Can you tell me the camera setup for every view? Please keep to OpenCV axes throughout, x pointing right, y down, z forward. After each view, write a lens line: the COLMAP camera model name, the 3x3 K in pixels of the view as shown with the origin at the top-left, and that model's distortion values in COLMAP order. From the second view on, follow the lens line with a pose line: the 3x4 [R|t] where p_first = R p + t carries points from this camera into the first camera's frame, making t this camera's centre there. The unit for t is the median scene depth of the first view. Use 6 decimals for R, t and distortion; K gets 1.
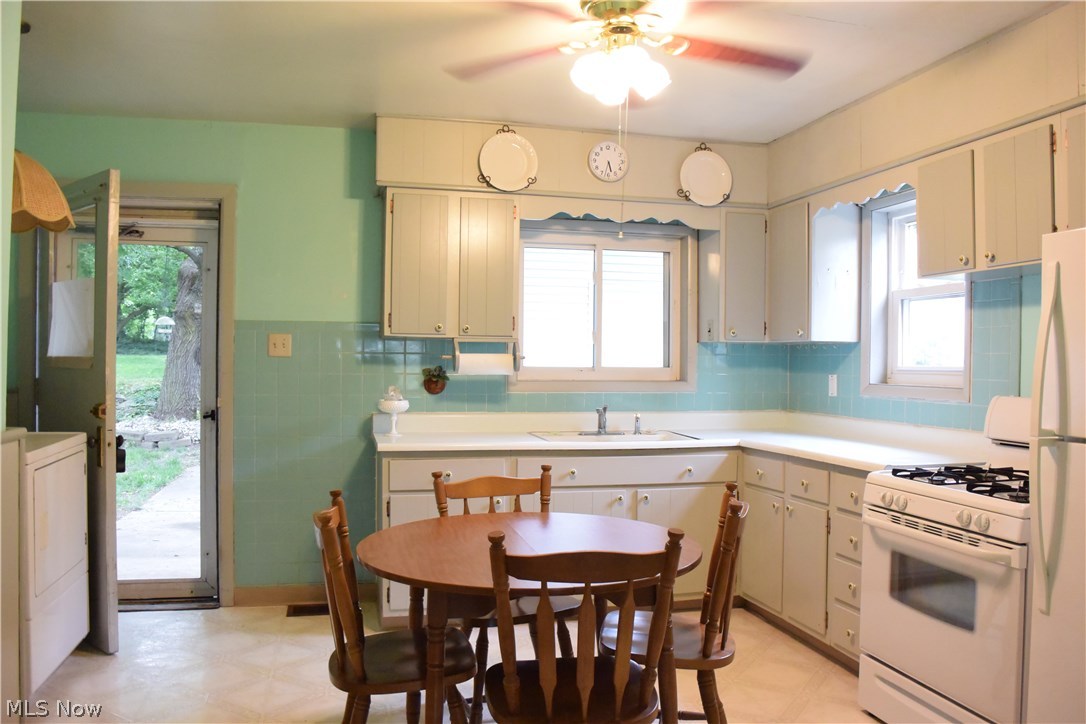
lens RADIAL K [[860.1, 0, 546.5], [0, 860.1, 360.6], [0, 0, 1]] dist [-0.131504, 0.083862]
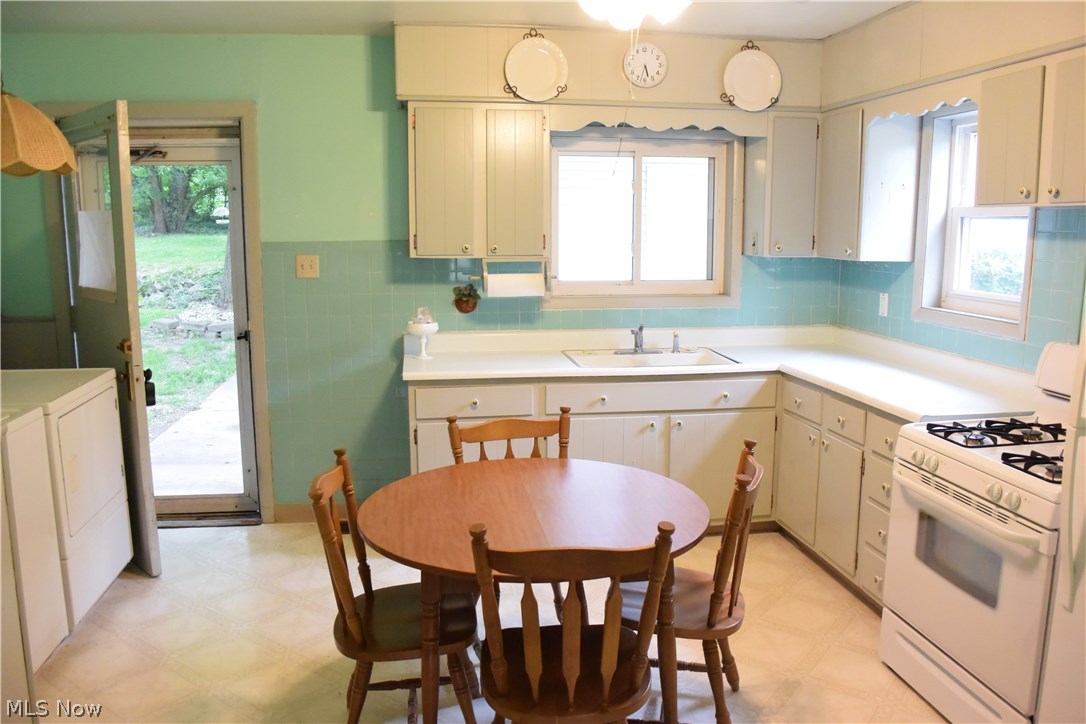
lens RADIAL K [[860.1, 0, 545.3], [0, 860.1, 362.9], [0, 0, 1]] dist [-0.131504, 0.083862]
pose [[0.996235, 0.004844, -0.086557, 0.047982], [0.009085, 0.987105, 0.159814, -0.065250], [0.086215, -0.159999, 0.983345, 0.038258]]
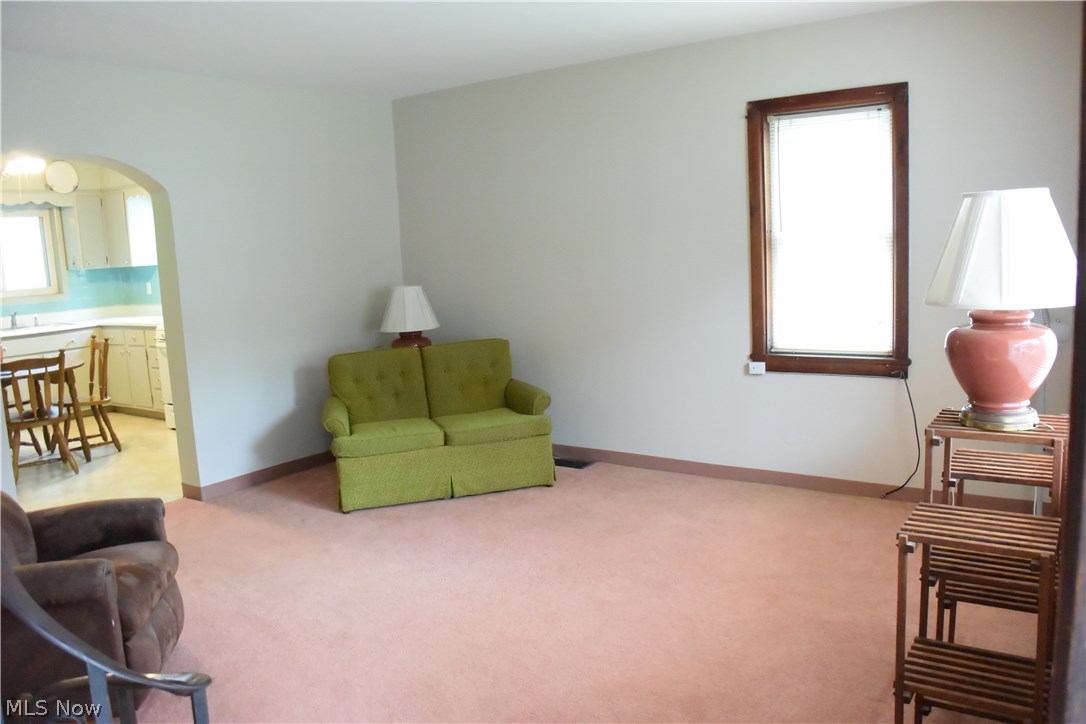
lens RADIAL K [[860.1, 0, 547.4], [0, 860.1, 364.1], [0, 0, 1]] dist [-0.131504, 0.083862]
pose [[0.758788, -0.139316, 0.636265, -0.207372], [0.054065, 0.986958, 0.151627, -0.041352], [-0.649090, -0.080653, 0.756424, -1.052757]]
